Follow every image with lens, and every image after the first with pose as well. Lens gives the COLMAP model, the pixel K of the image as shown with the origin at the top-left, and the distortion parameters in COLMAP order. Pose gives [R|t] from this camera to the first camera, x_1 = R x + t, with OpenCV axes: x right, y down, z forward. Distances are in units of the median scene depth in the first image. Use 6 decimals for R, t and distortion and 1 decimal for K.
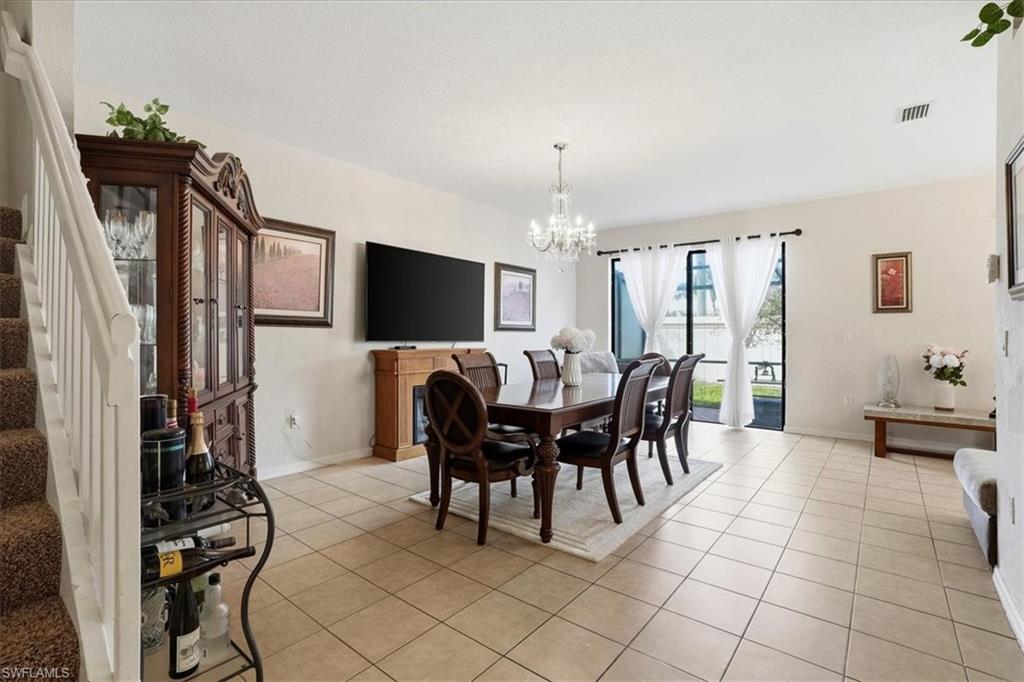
lens RADIAL K [[483.7, 0, 512.8], [0, 483.7, 327.5], [0, 0, 1]] dist [-0.052479, 0.022442]
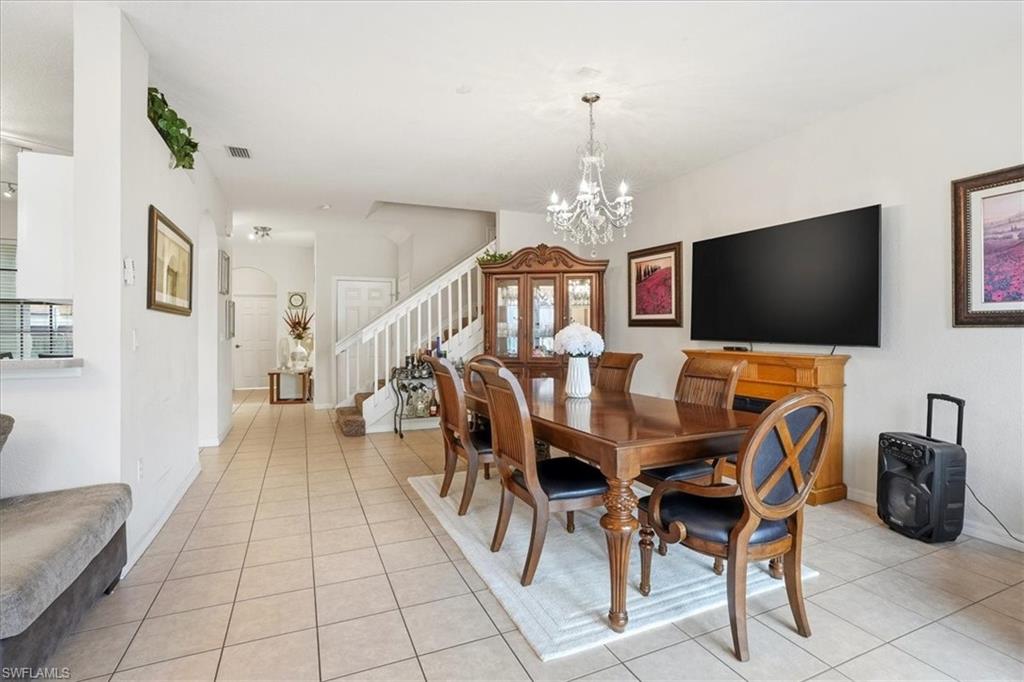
lens RADIAL K [[483.7, 0, 512.8], [0, 483.7, 327.5], [0, 0, 1]] dist [-0.052479, 0.022442]
pose [[-0.463098, -0.008154, -0.886269, 0.870824], [0.012143, 0.999805, -0.015544, 0.014460], [0.886224, -0.017960, -0.462909, 1.261662]]
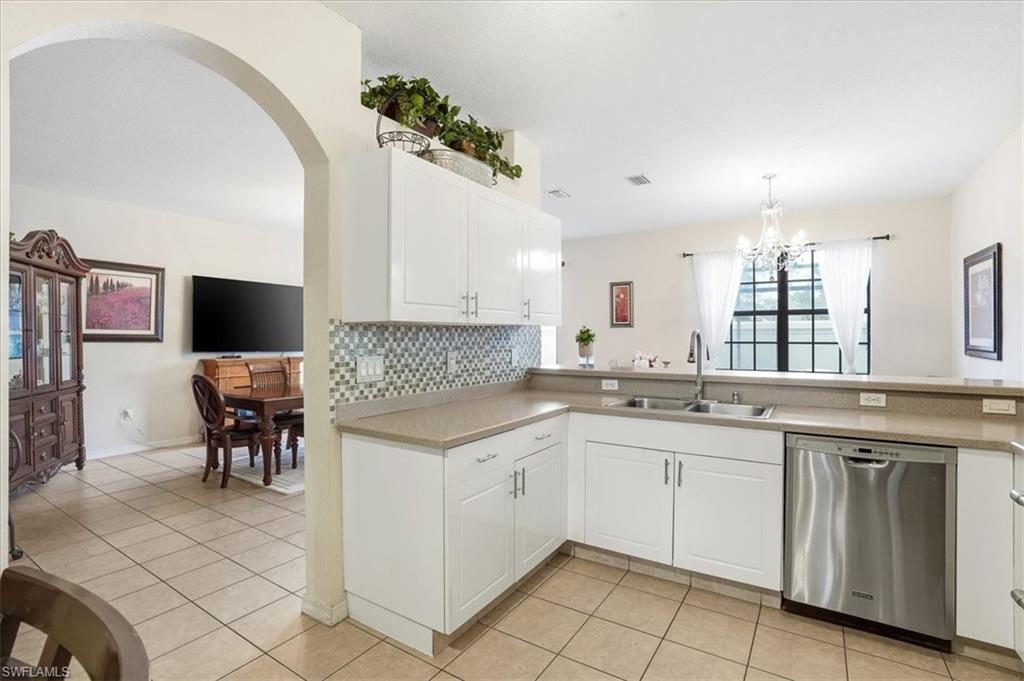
lens RADIAL K [[487.0, 0, 506.9], [0, 487.0, 333.0], [0, 0, 1]] dist [-0.055856, 0.022065]
pose [[0.995645, -0.004472, 0.093123, 0.465813], [0.004188, 0.999986, 0.003255, -0.027393], [-0.093137, -0.002850, 0.995649, -0.397034]]
